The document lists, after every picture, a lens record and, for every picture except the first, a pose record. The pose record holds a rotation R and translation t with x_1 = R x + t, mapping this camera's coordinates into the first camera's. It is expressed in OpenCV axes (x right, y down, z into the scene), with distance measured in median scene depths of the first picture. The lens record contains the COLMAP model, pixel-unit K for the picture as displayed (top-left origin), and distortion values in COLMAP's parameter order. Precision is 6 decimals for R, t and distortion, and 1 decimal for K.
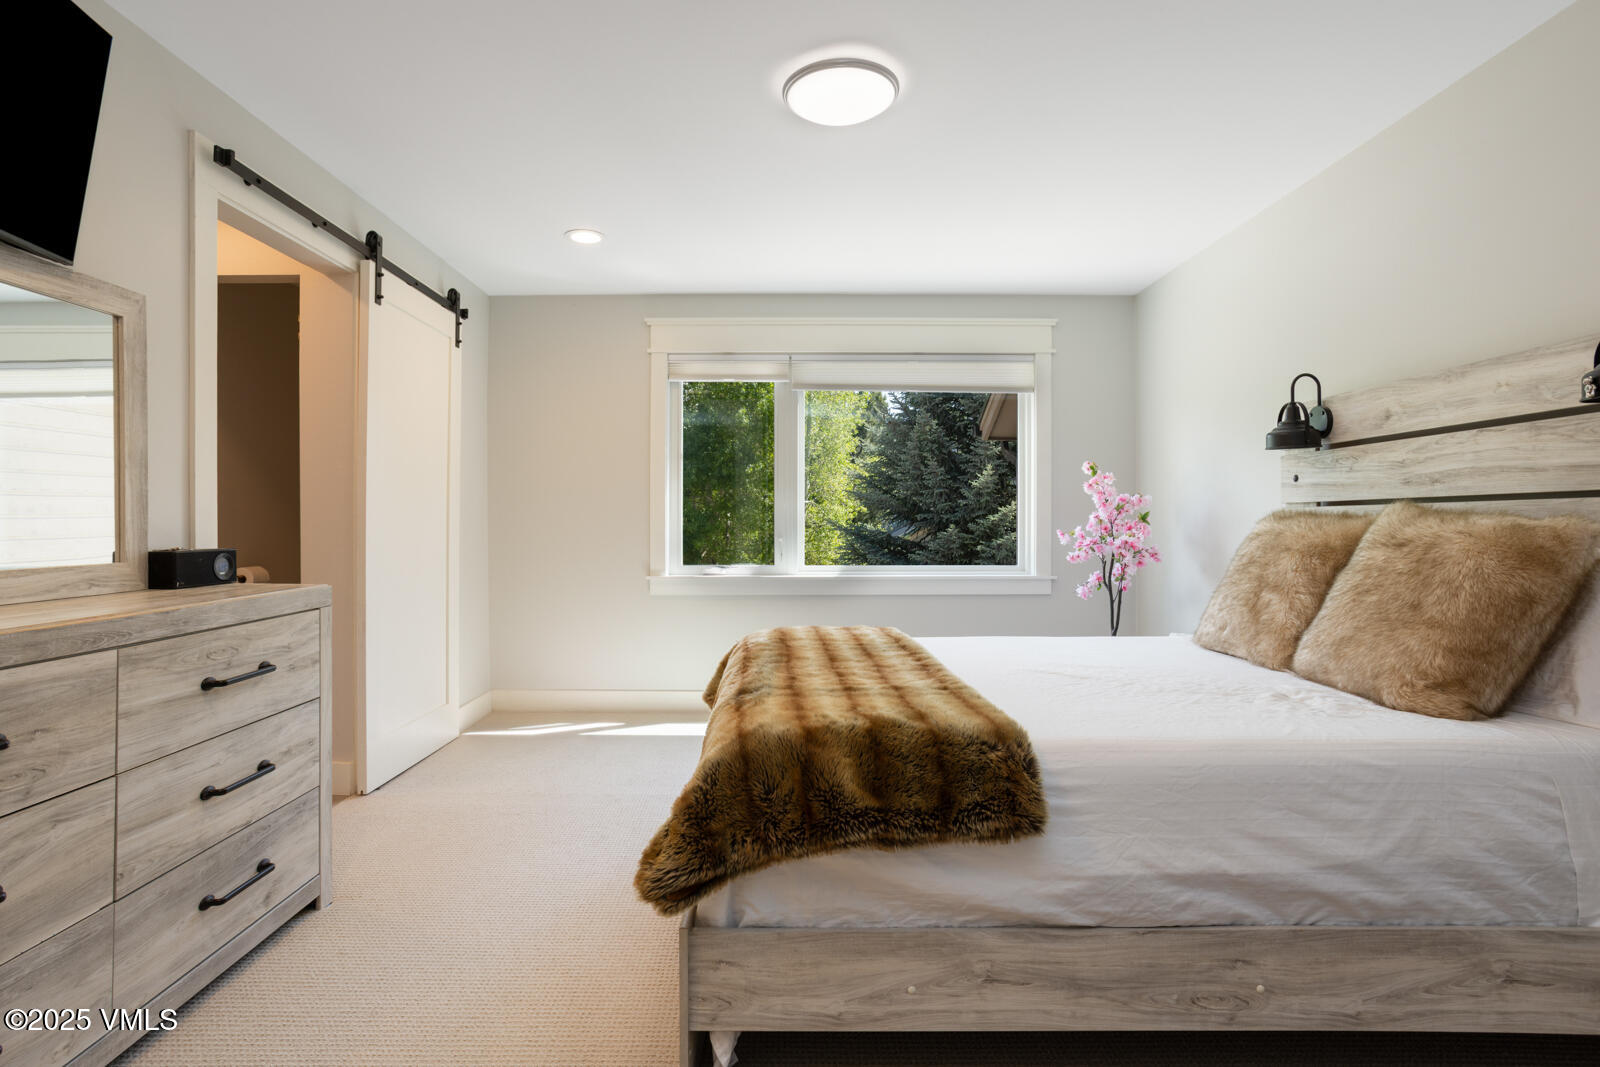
lens RADIAL K [[794.3, 0, 798.1], [0, 794.3, 540.3], [0, 0, 1]] dist [-0.041962, 0.026365]
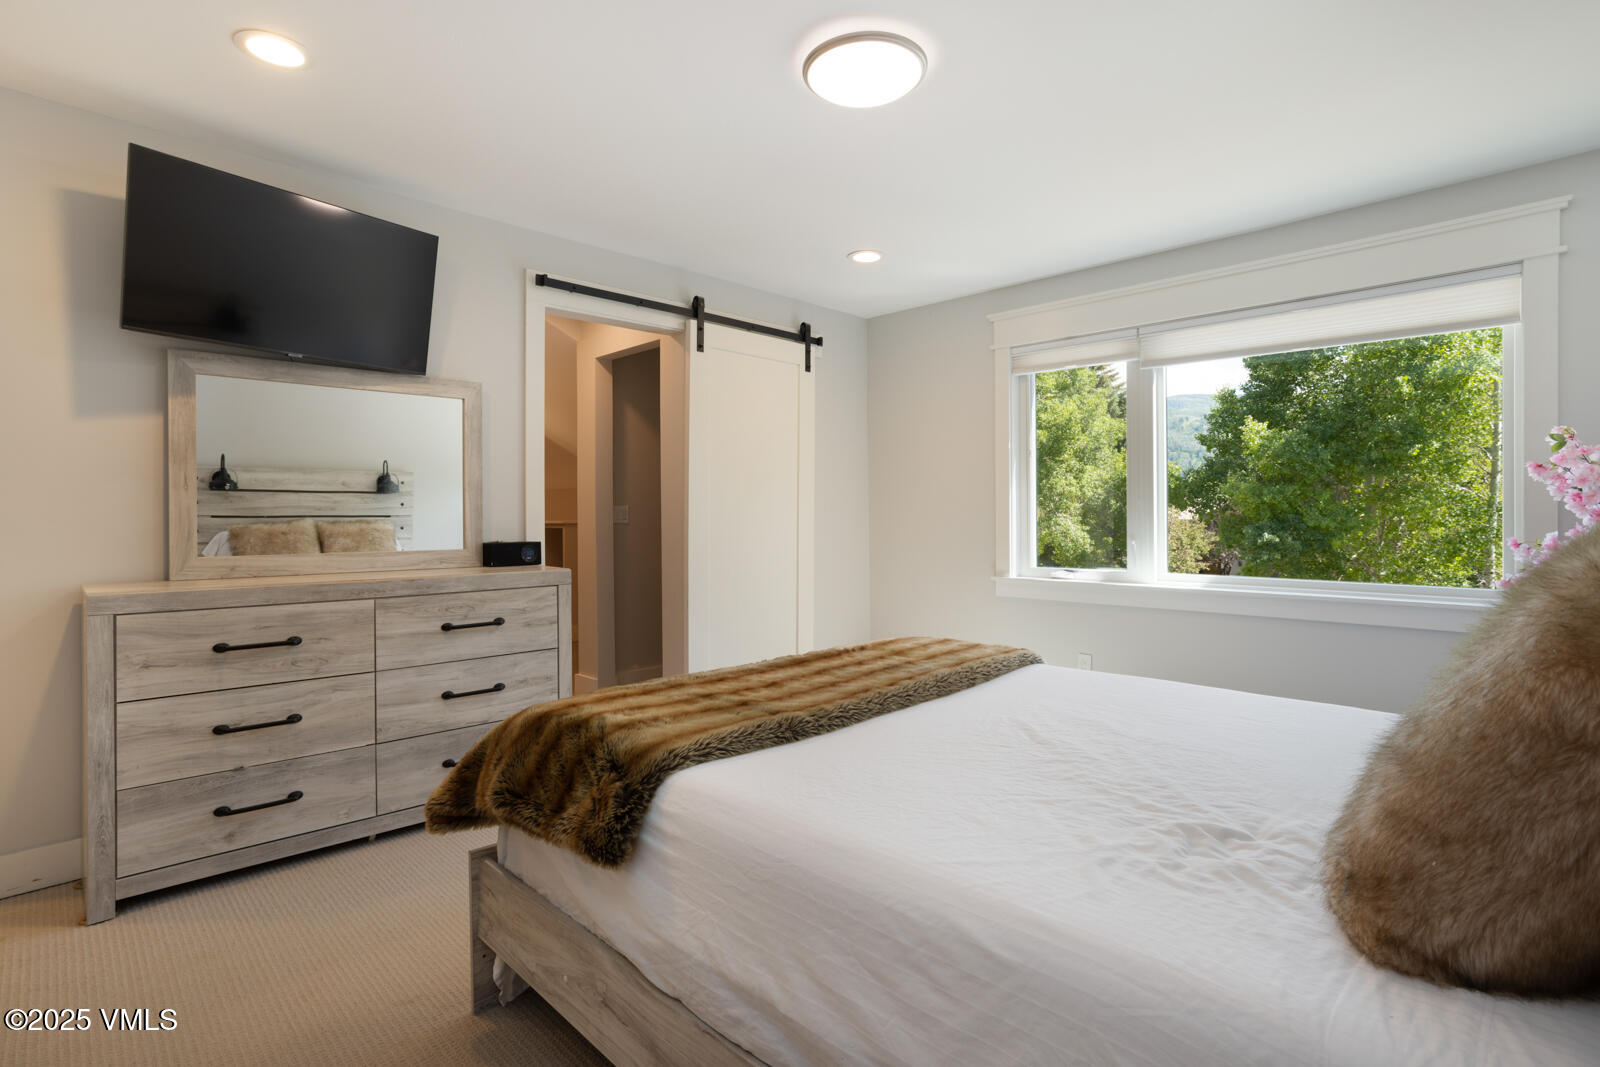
lens RADIAL K [[786.6, 0, 800.0], [0, 786.6, 533.5], [0, 0, 1]] dist [-0.029309, 0.001011]
pose [[0.698989, 0.014819, -0.714979, 0.821498], [-0.015295, 0.999866, 0.005770, -0.025234], [0.714969, 0.006903, 0.699122, 0.369514]]
